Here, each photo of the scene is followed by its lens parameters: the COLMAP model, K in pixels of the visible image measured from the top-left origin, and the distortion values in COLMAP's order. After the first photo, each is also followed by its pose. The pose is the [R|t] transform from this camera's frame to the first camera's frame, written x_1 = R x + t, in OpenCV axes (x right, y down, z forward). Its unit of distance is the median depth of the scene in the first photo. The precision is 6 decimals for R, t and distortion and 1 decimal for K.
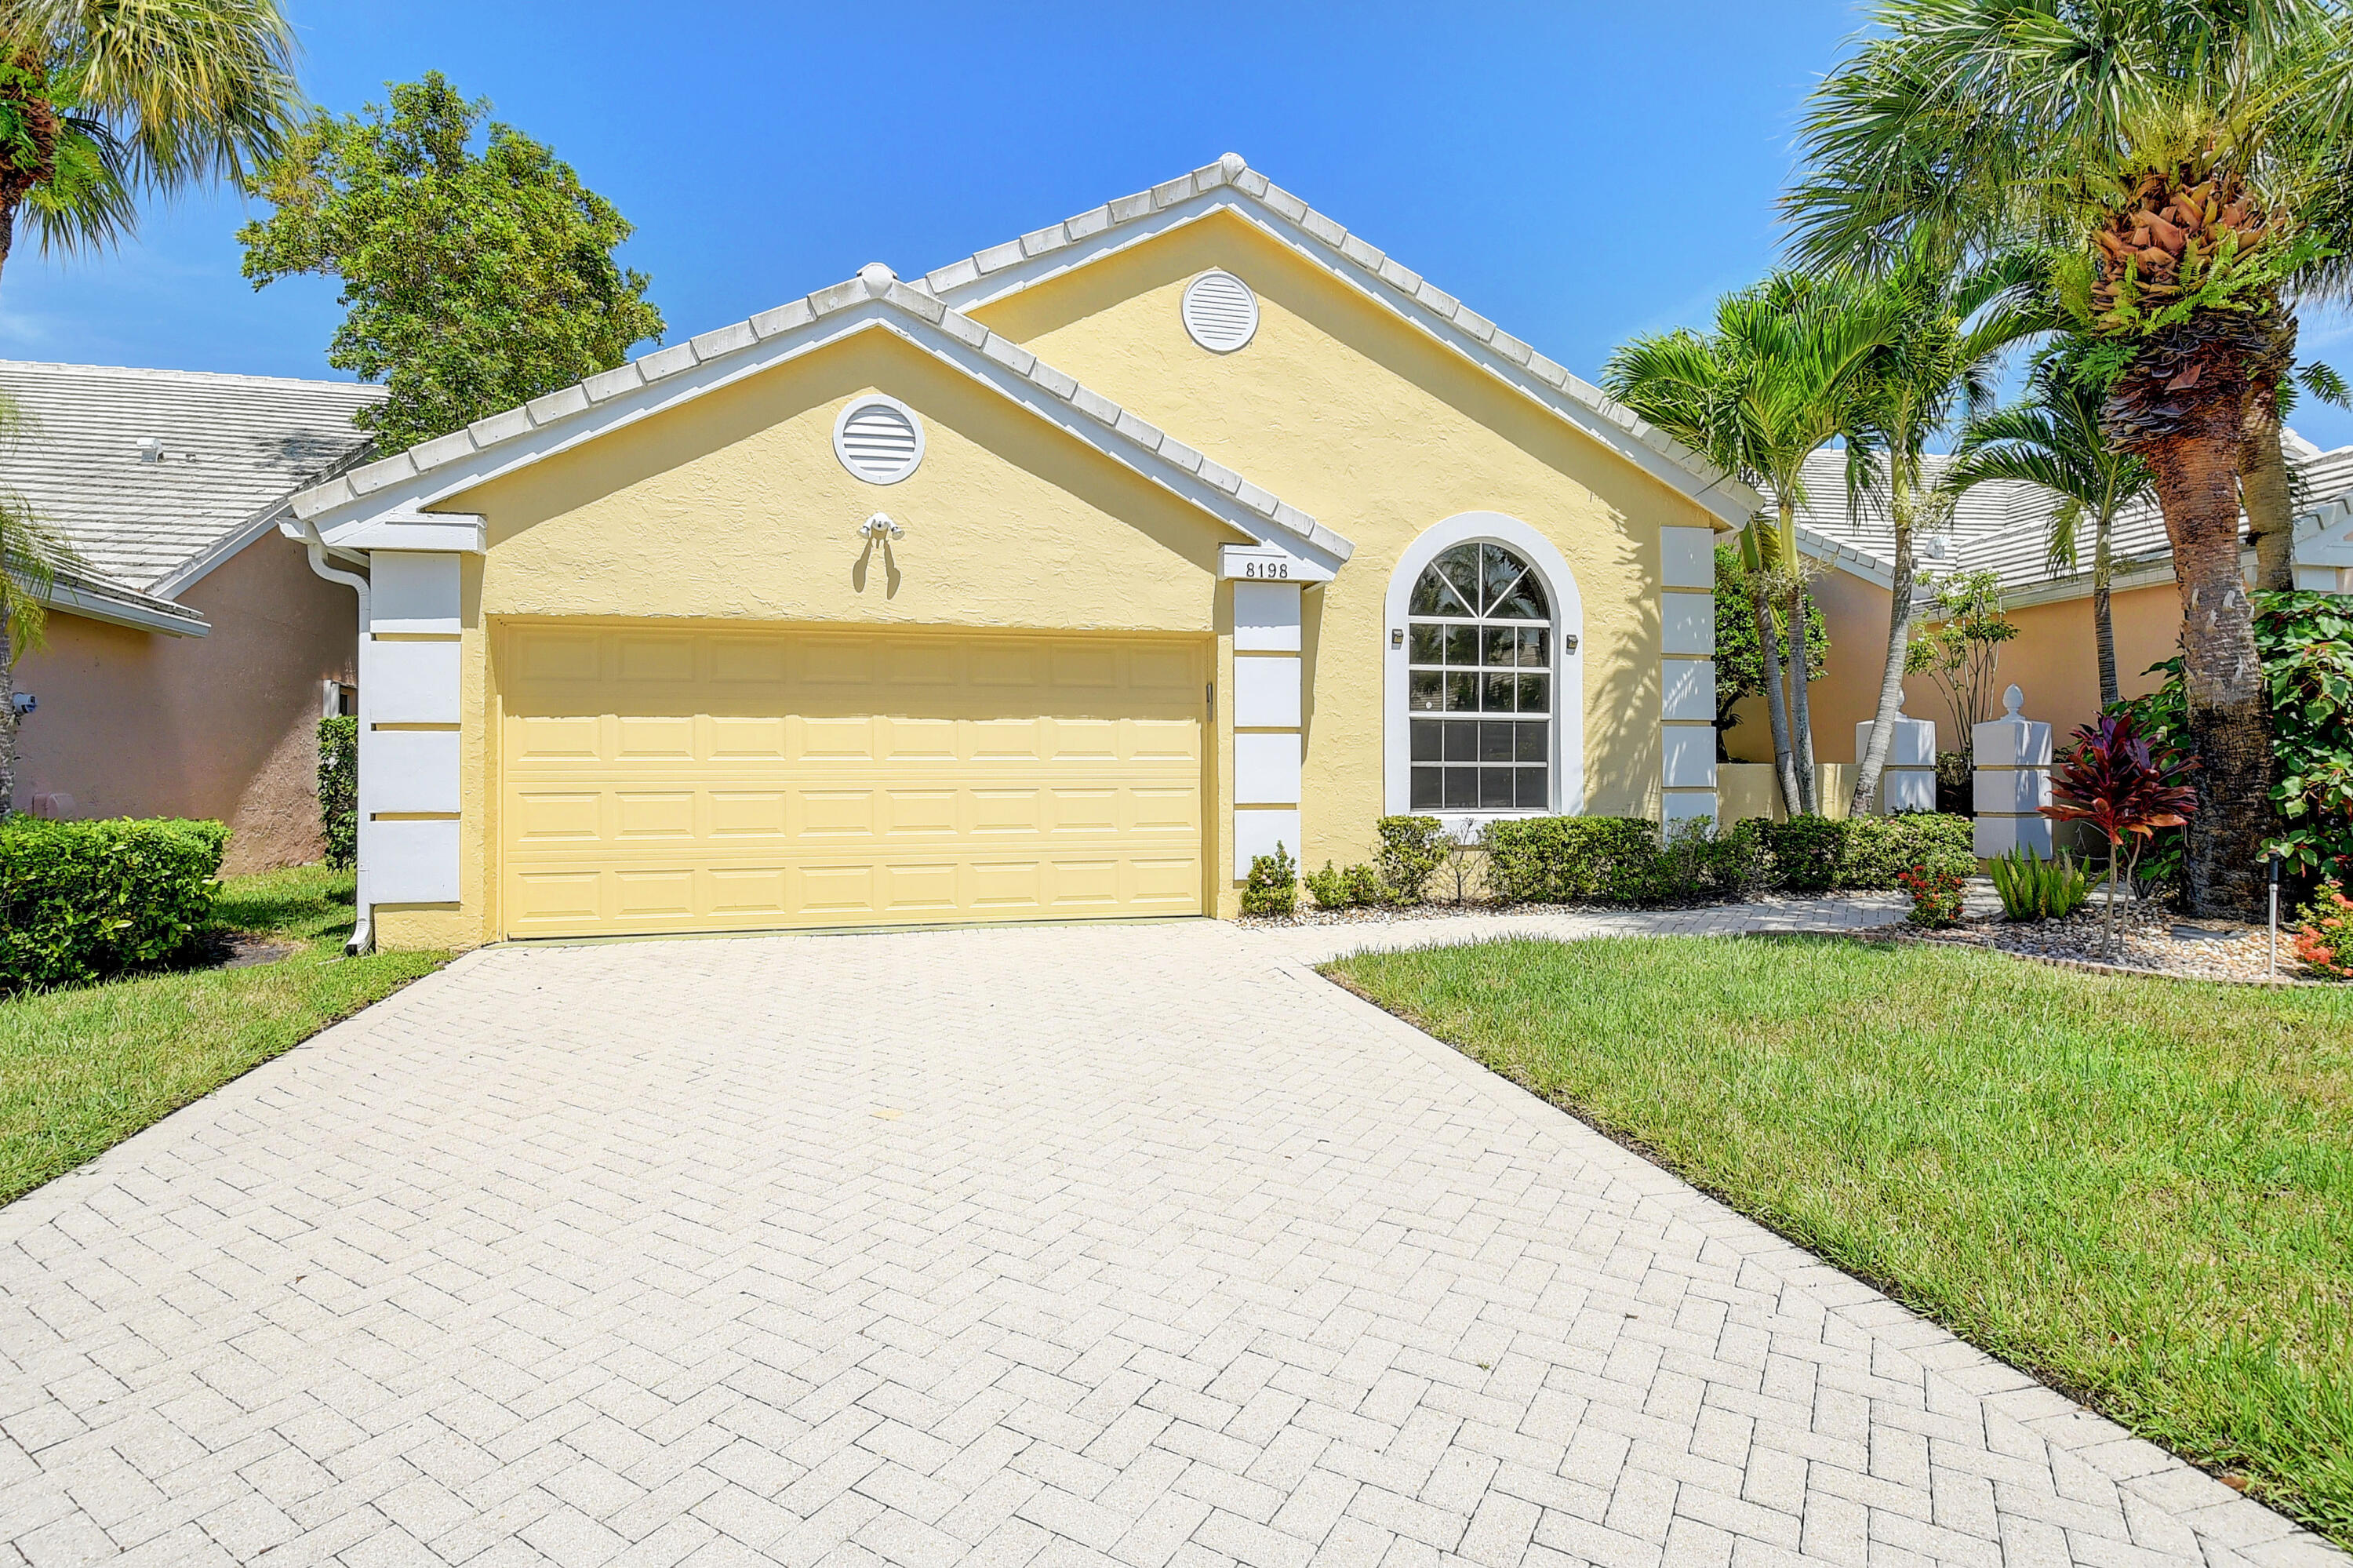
lens RADIAL K [[1154.7, 0, 1168.1], [0, 1154.7, 776.8], [0, 0, 1]] dist [0.001636, -0.018672]
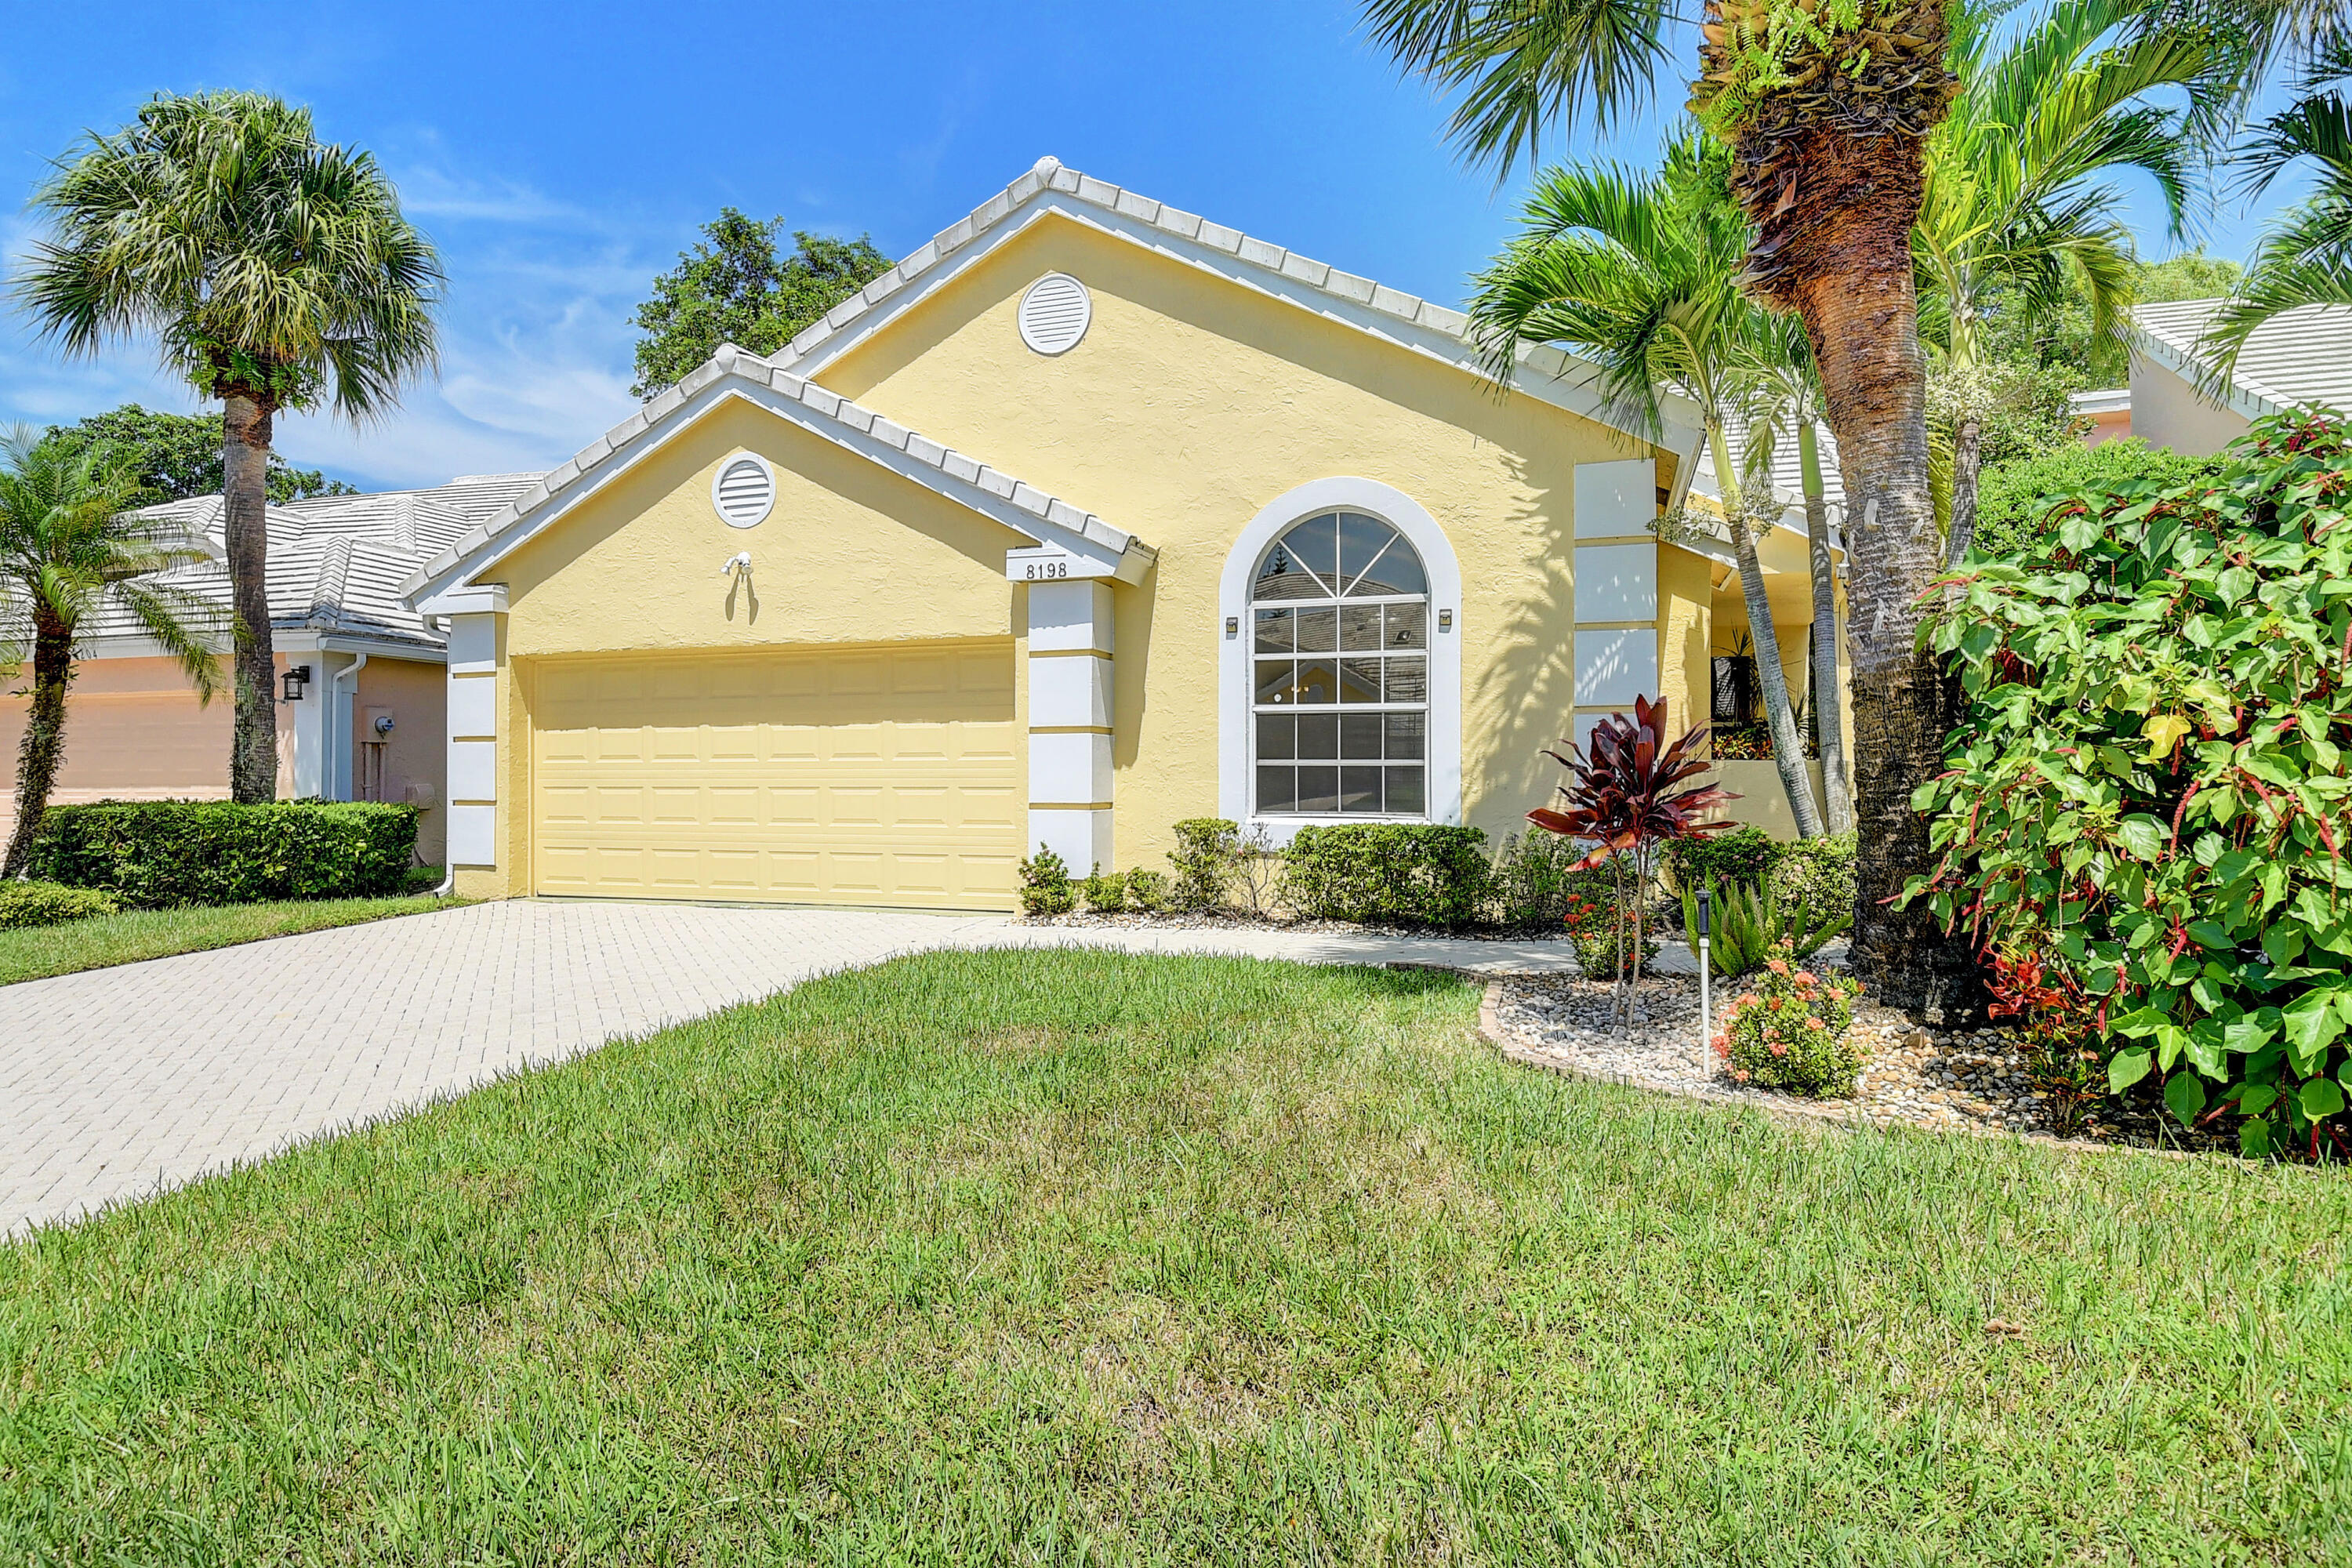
lens RADIAL K [[1238.3, 0, 1176.0], [0, 1238.3, 784.0], [0, 0, 1]] dist [-0.001050, -0.017612]
pose [[0.854592, 0.005964, -0.519266, 0.736683], [-0.001425, 0.999957, 0.009139, -0.003353], [0.519299, -0.007070, 0.854564, 0.136579]]
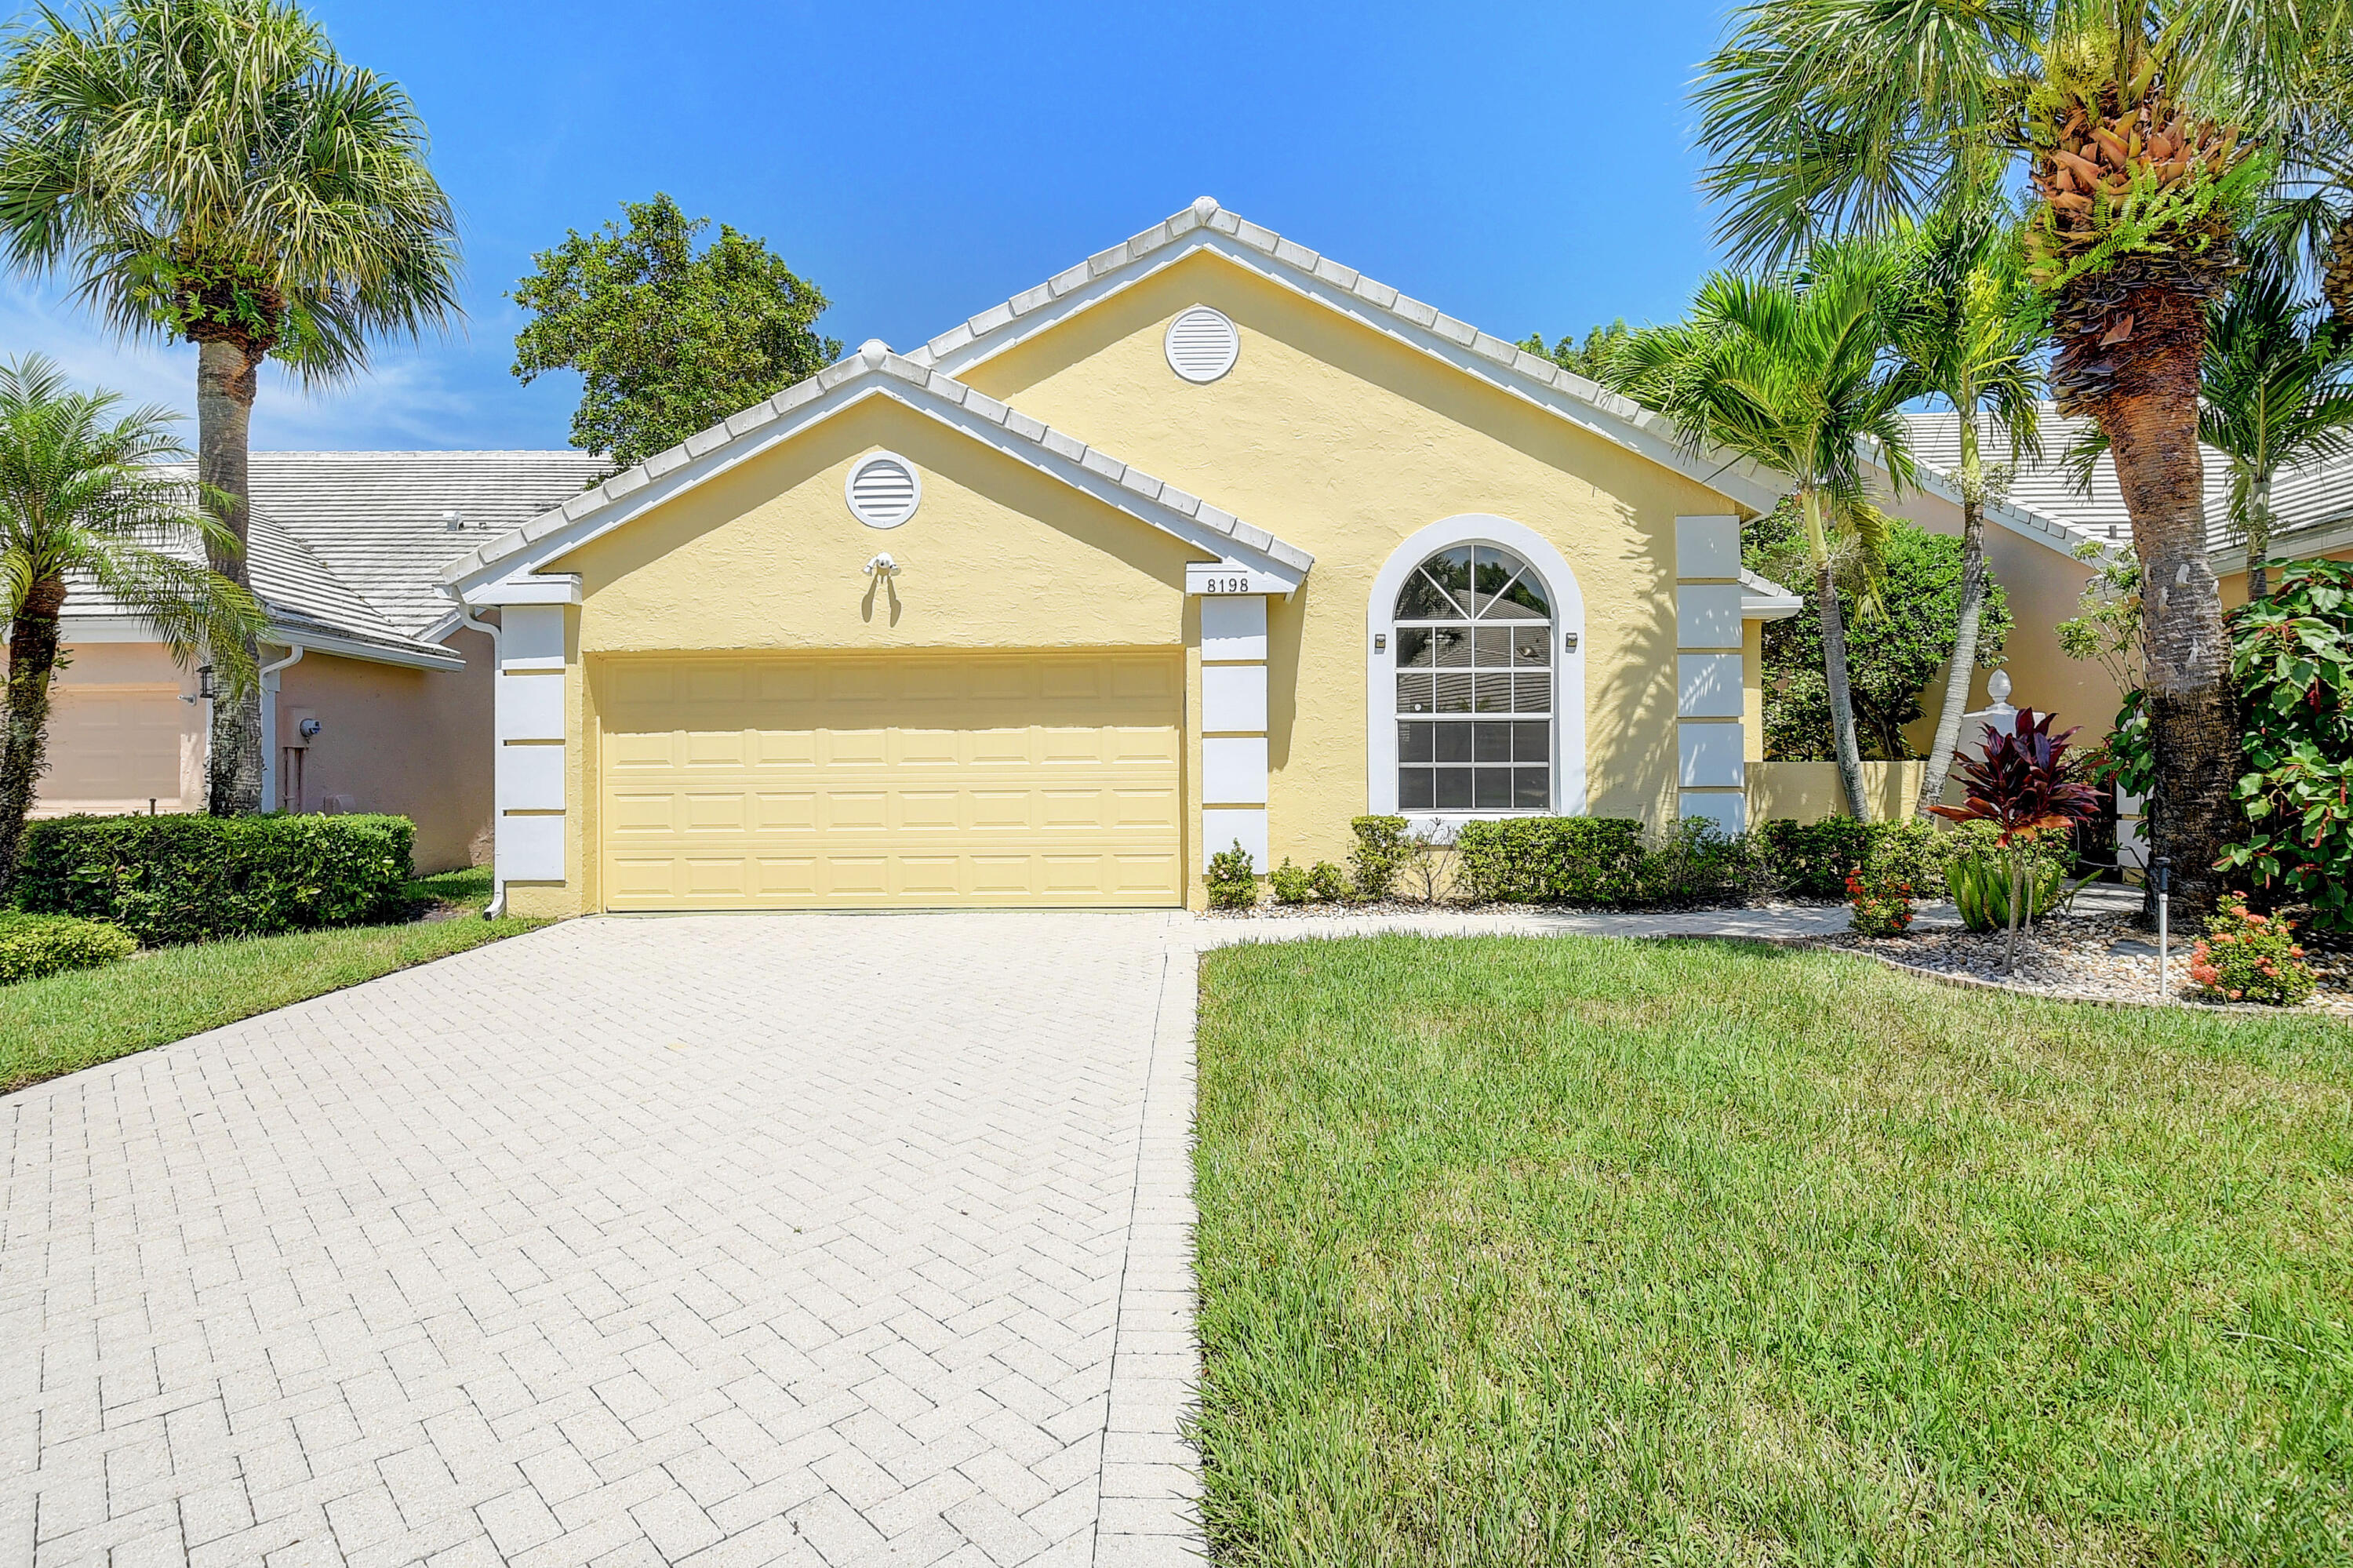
lens RADIAL K [[1154.7, 0, 1168.1], [0, 1154.7, 776.8], [0, 0, 1]] dist [0.001636, -0.018672]
pose [[0.966934, -0.004960, -0.254977, 0.301731], [0.004825, 0.999988, -0.001157, -0.000518], [0.254980, -0.000111, 0.966946, -0.047463]]
